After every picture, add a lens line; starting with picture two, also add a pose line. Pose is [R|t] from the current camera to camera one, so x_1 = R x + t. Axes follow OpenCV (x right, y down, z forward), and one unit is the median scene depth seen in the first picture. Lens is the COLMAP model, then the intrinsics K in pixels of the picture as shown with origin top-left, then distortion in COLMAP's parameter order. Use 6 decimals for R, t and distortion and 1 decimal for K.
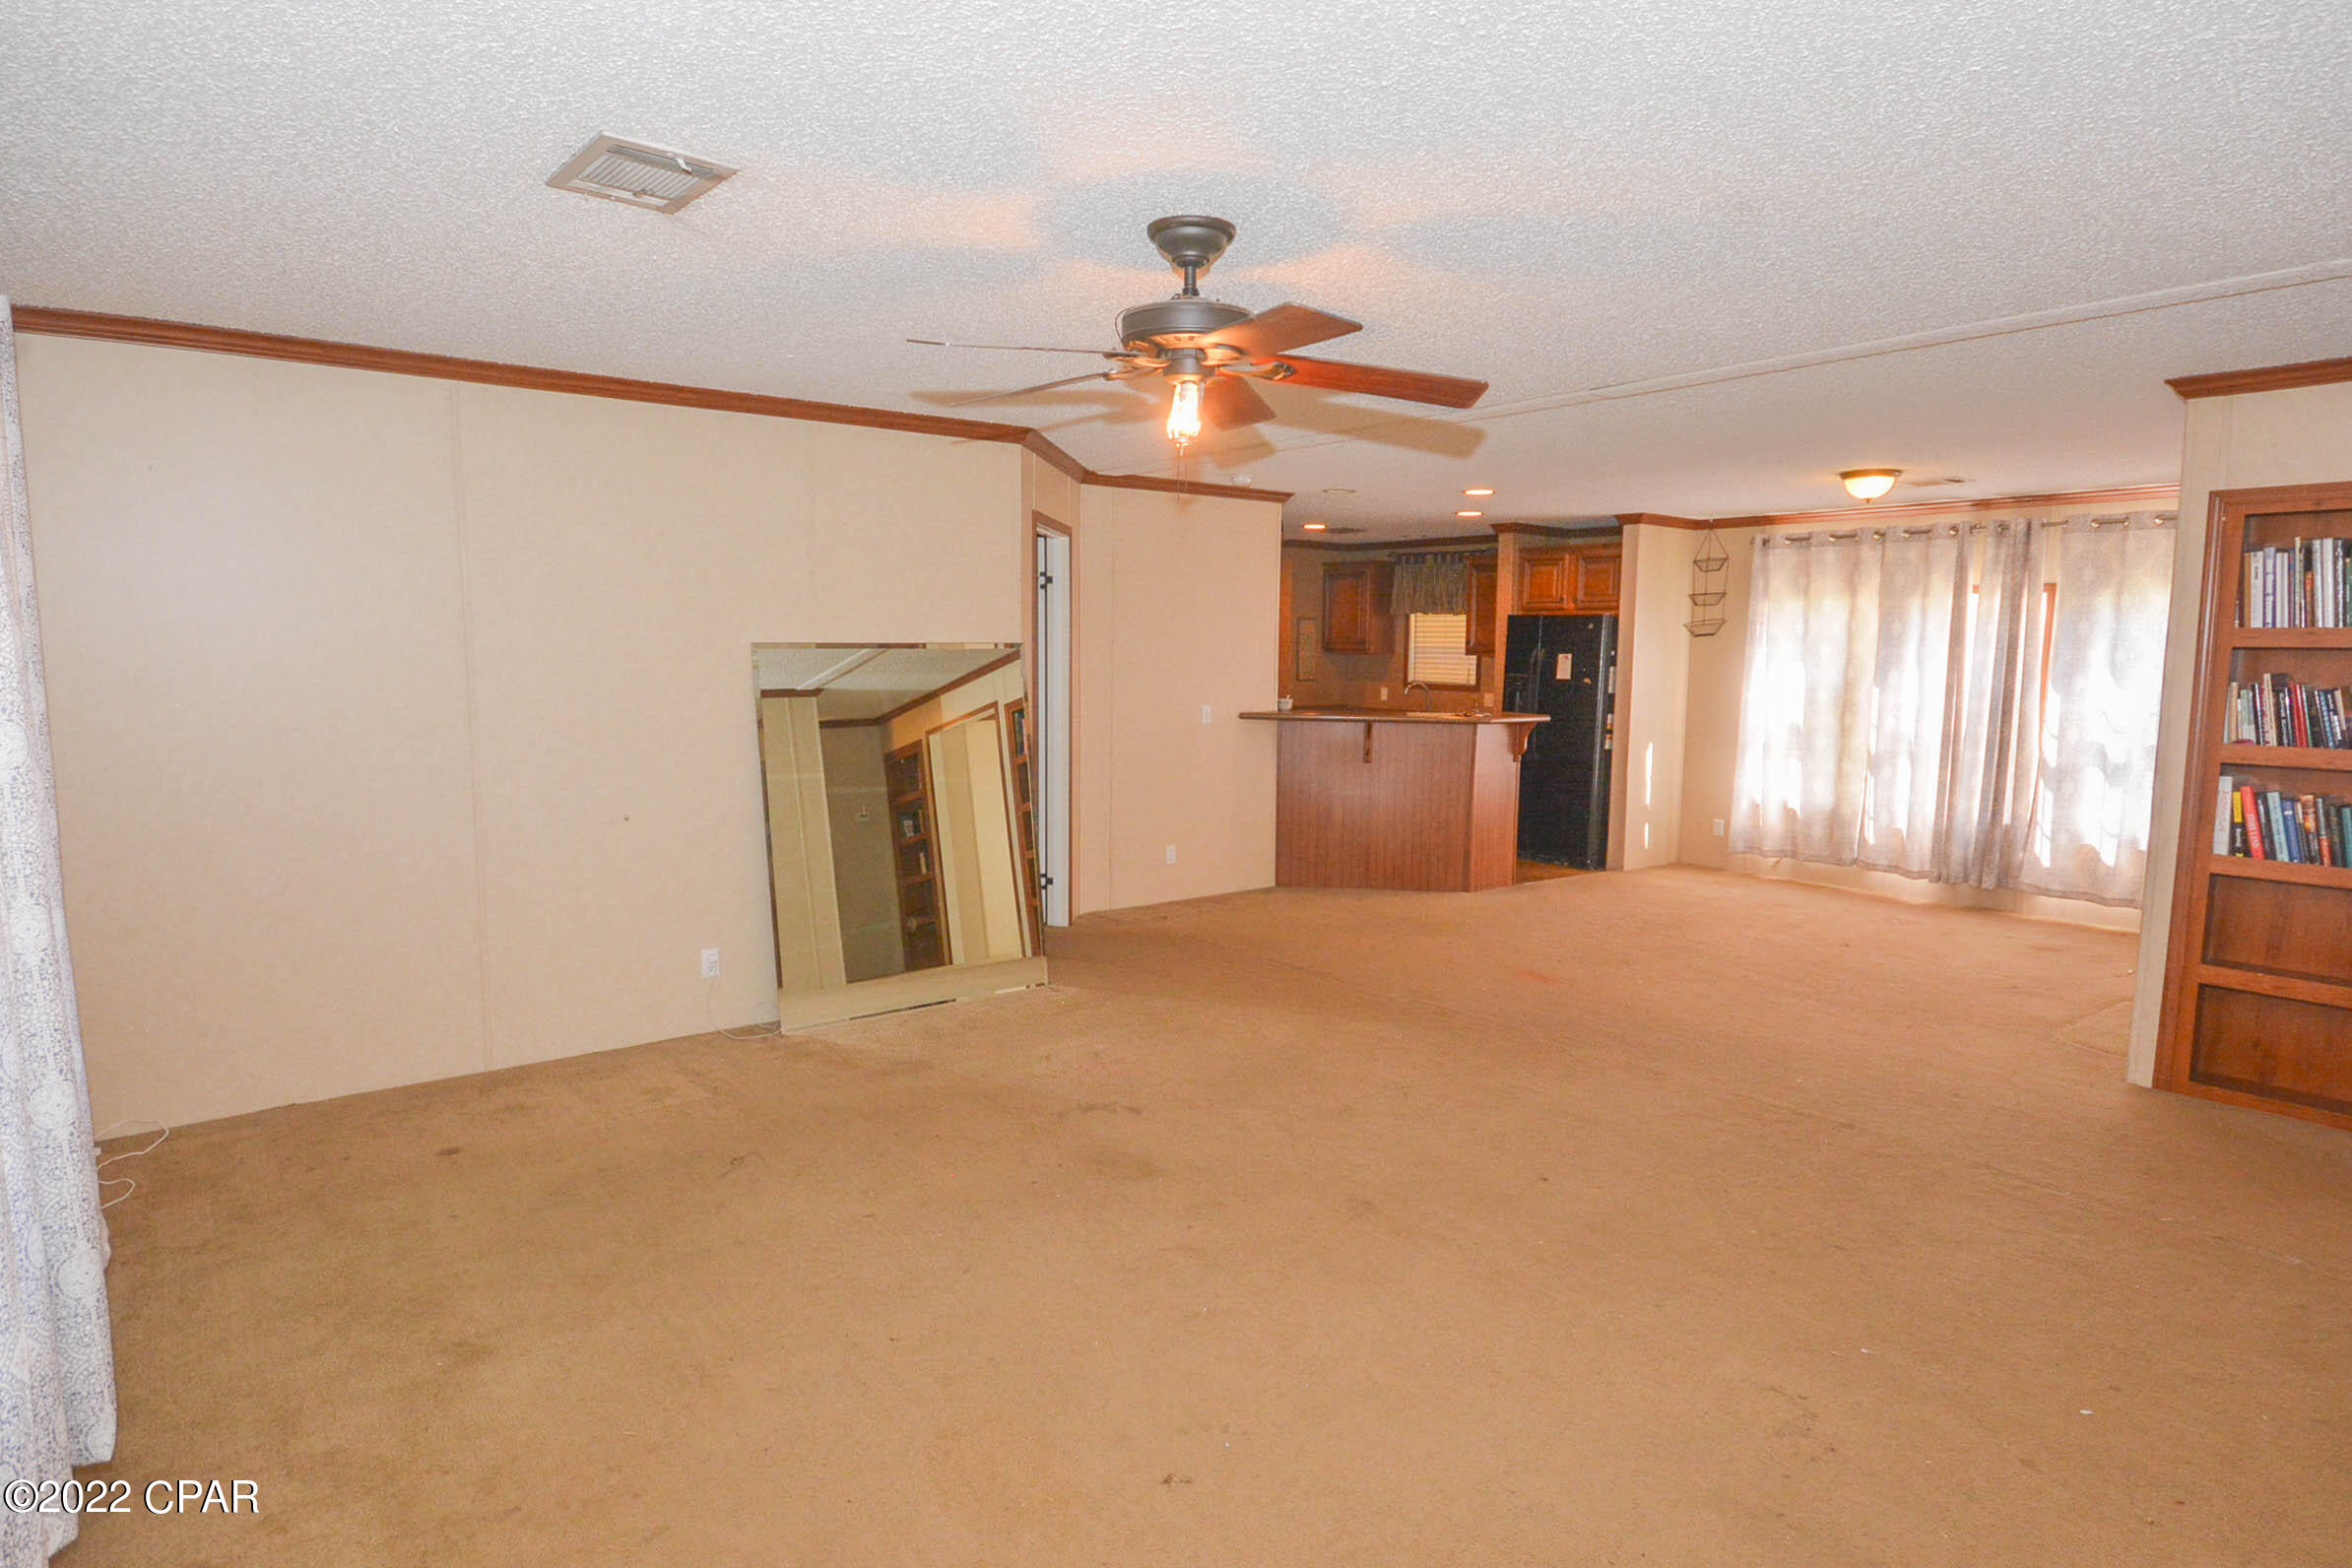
lens RADIAL K [[1296.8, 0, 1177.6], [0, 1296.8, 790.0], [0, 0, 1]] dist [0.002142, 0.000698]
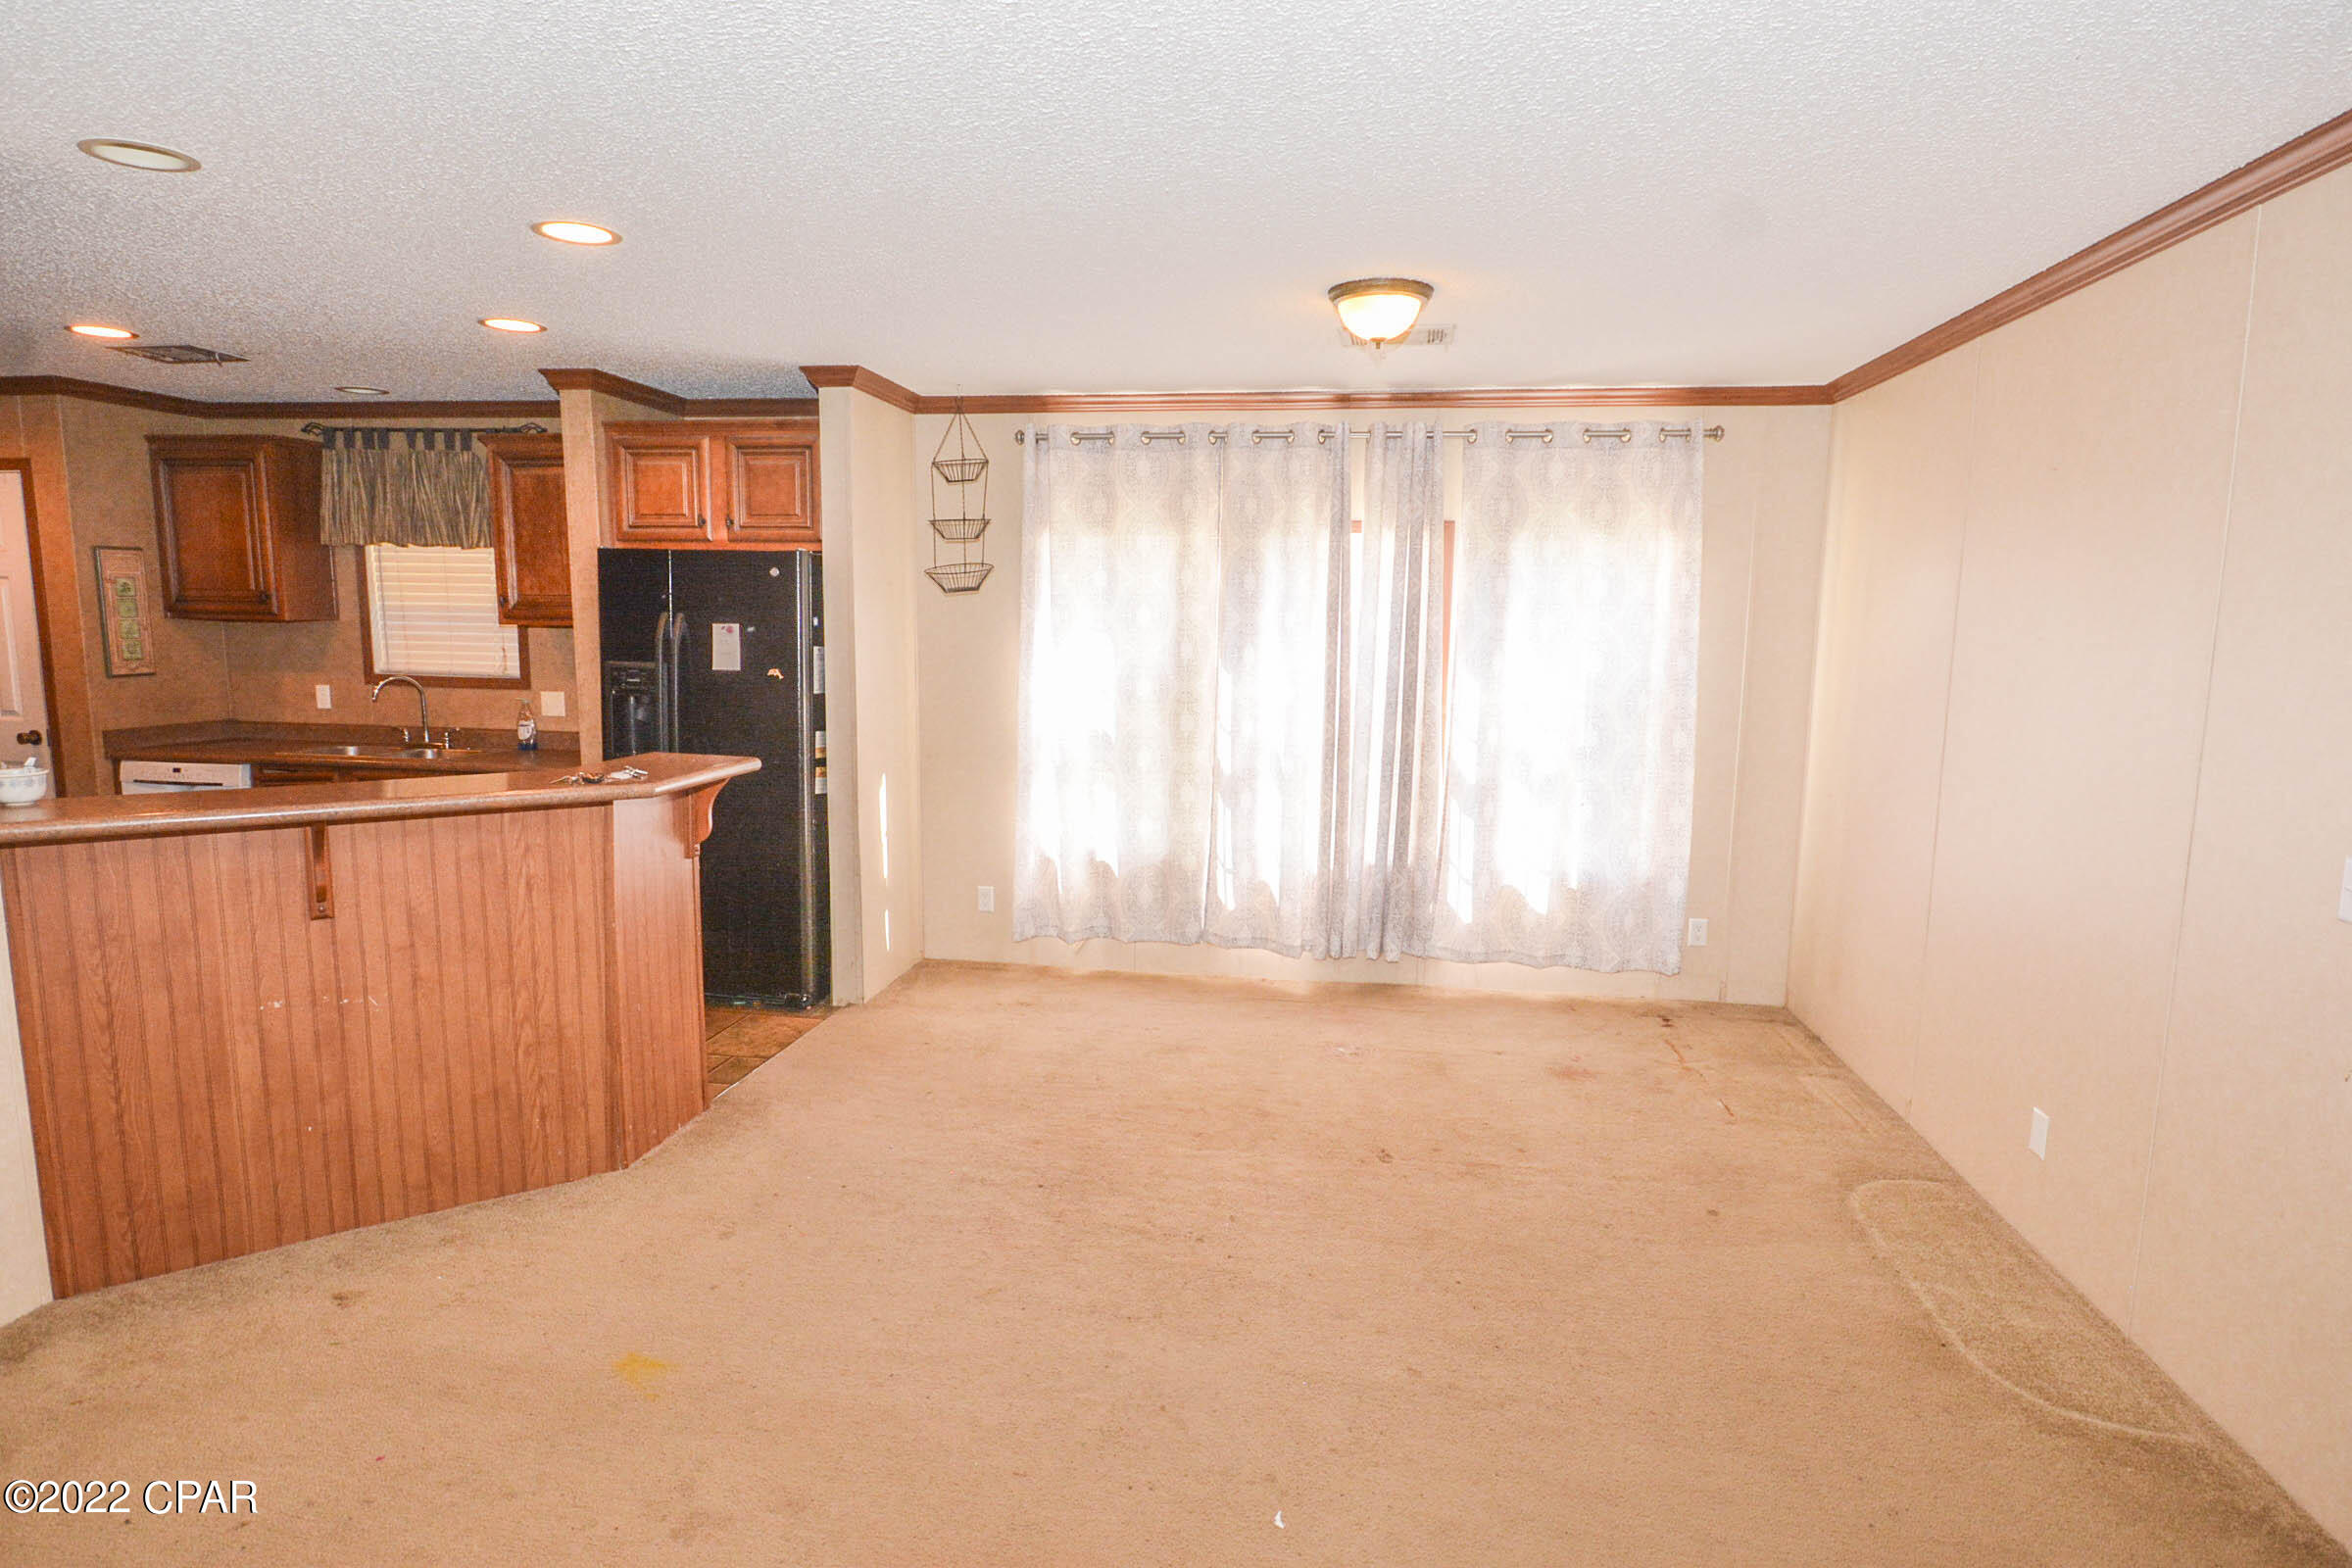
lens RADIAL K [[1296.8, 0, 1177.6], [0, 1296.8, 790.0], [0, 0, 1]] dist [0.002142, 0.000698]
pose [[0.729928, -0.096858, 0.676627, 0.069225], [0.072769, 0.995295, 0.063972, -0.060132], [-0.679640, 0.002543, 0.733542, 0.505007]]
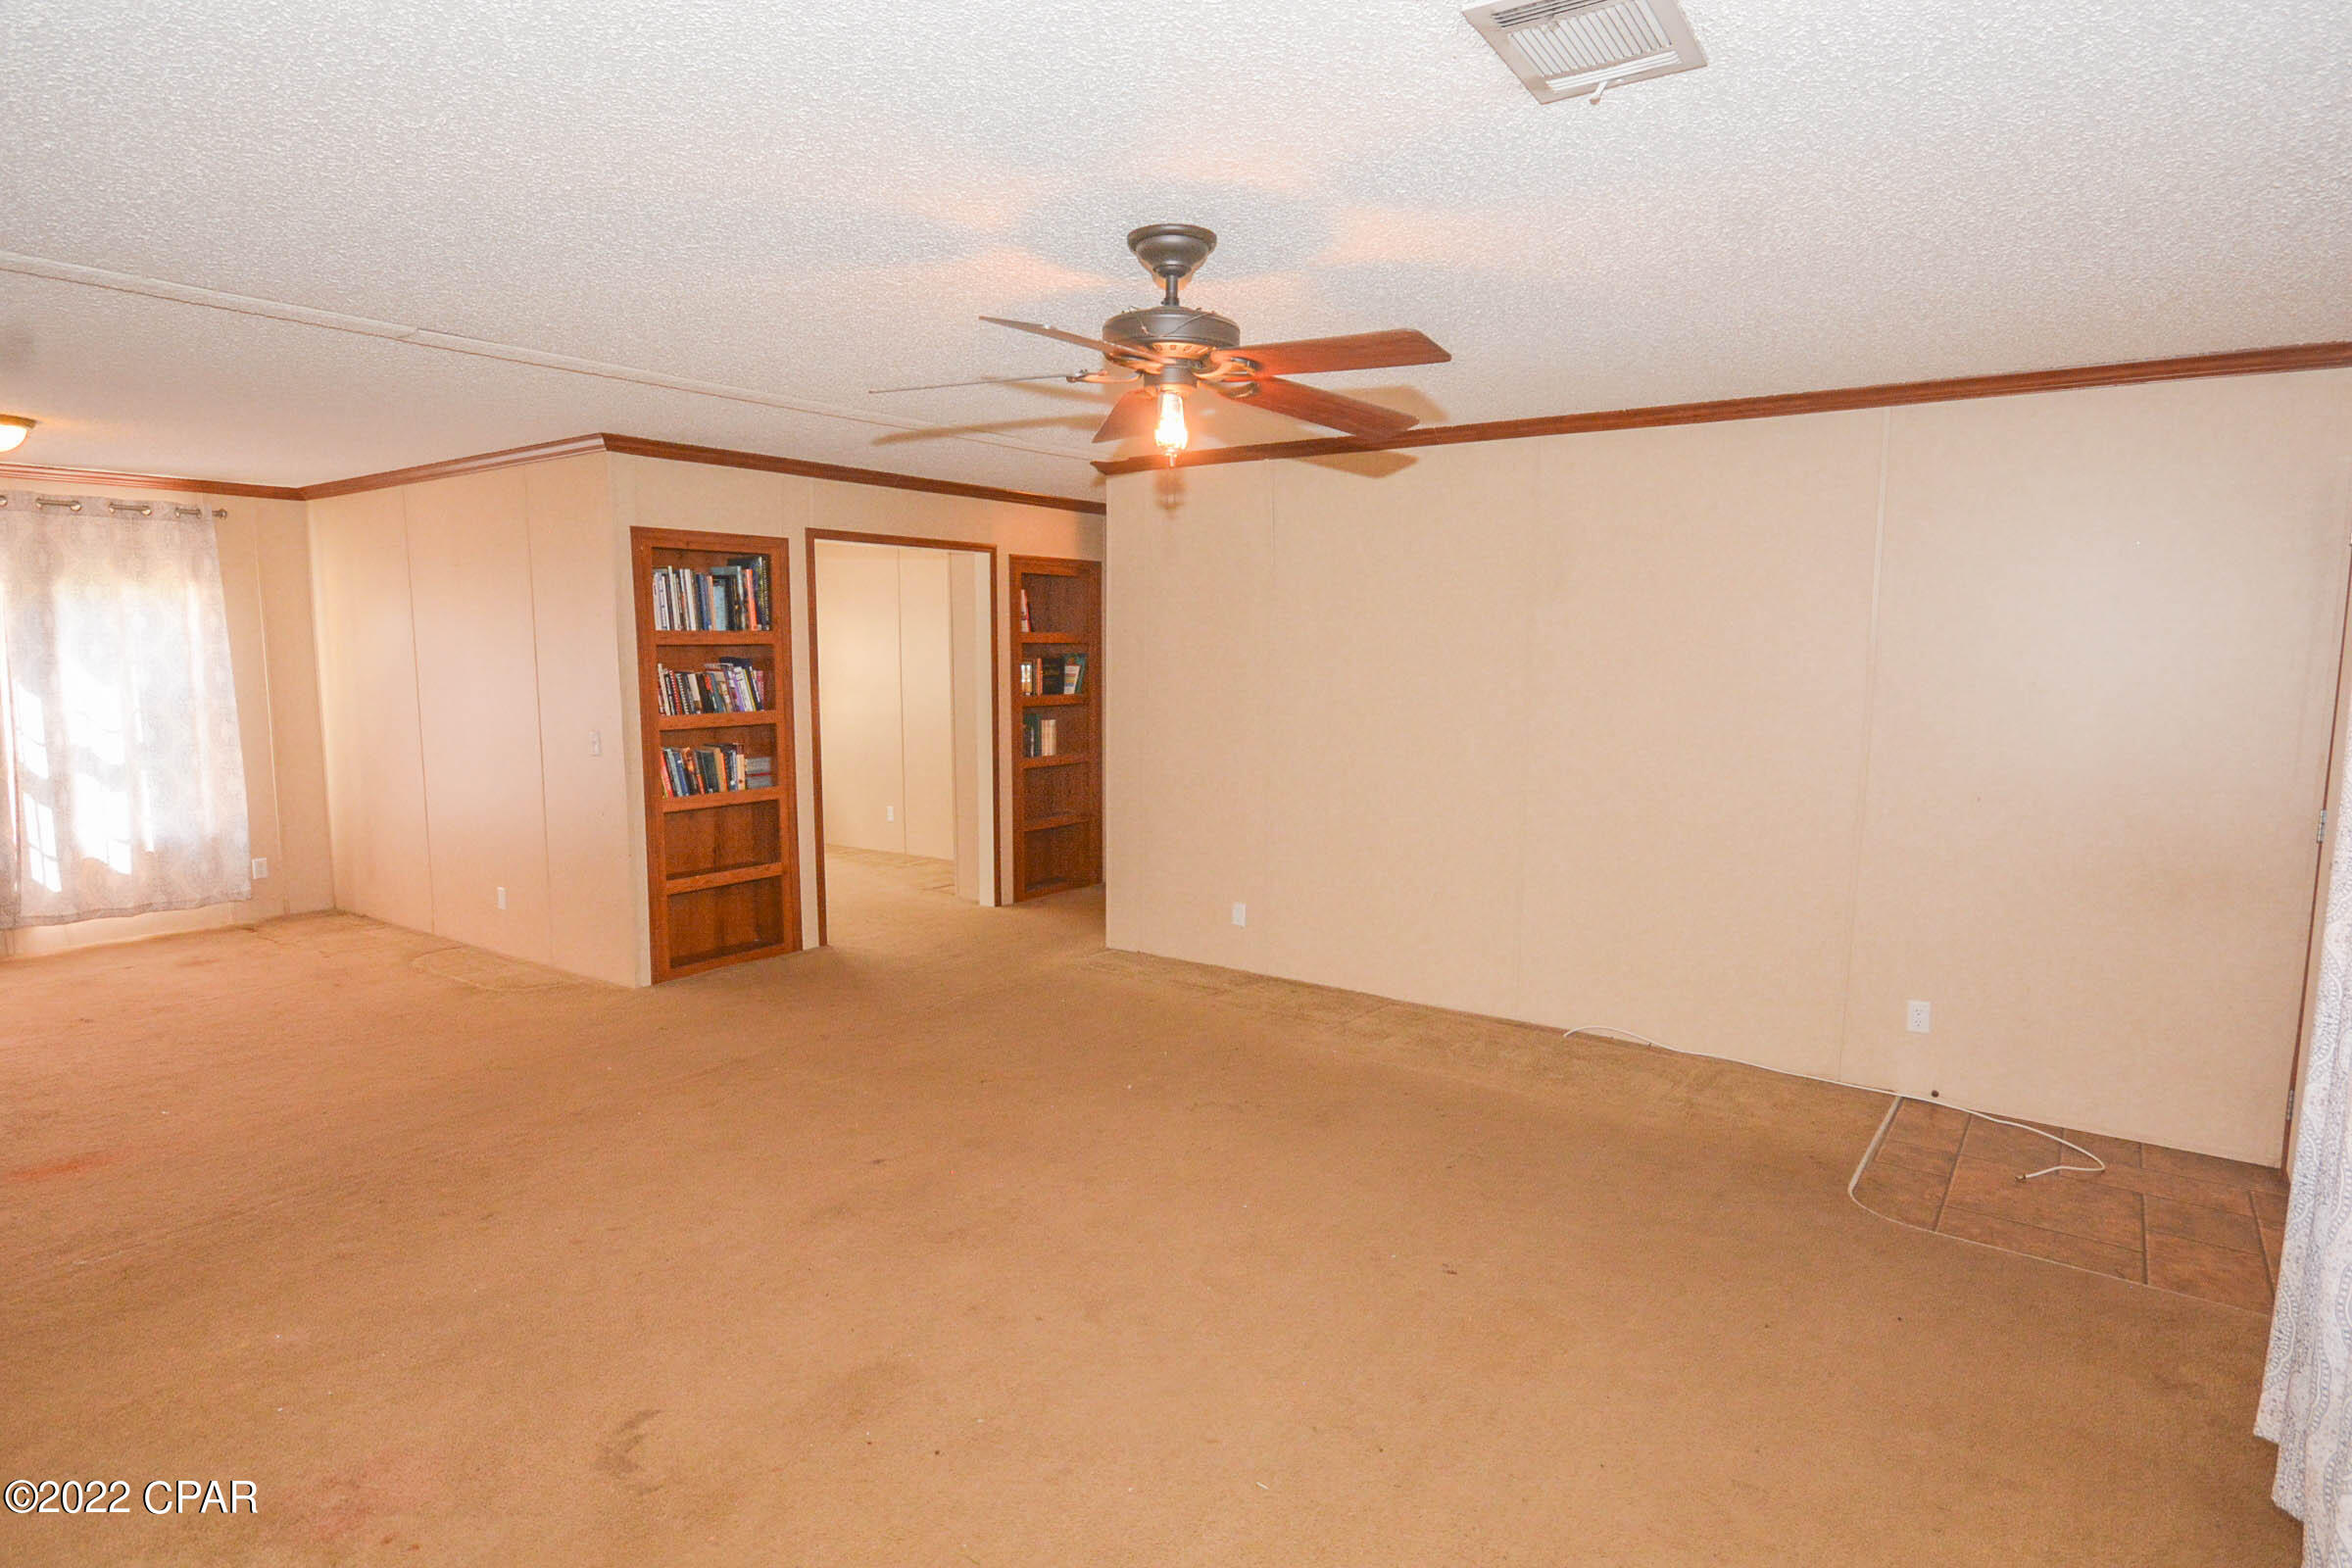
lens RADIAL K [[1296.8, 0, 1177.6], [0, 1296.8, 790.0], [0, 0, 1]] dist [0.002142, 0.000698]
pose [[-0.273746, -0.118633, 0.954458, -0.317137], [0.103197, 0.983012, 0.151780, -0.054521], [-0.956250, 0.140047, -0.256853, 0.422513]]
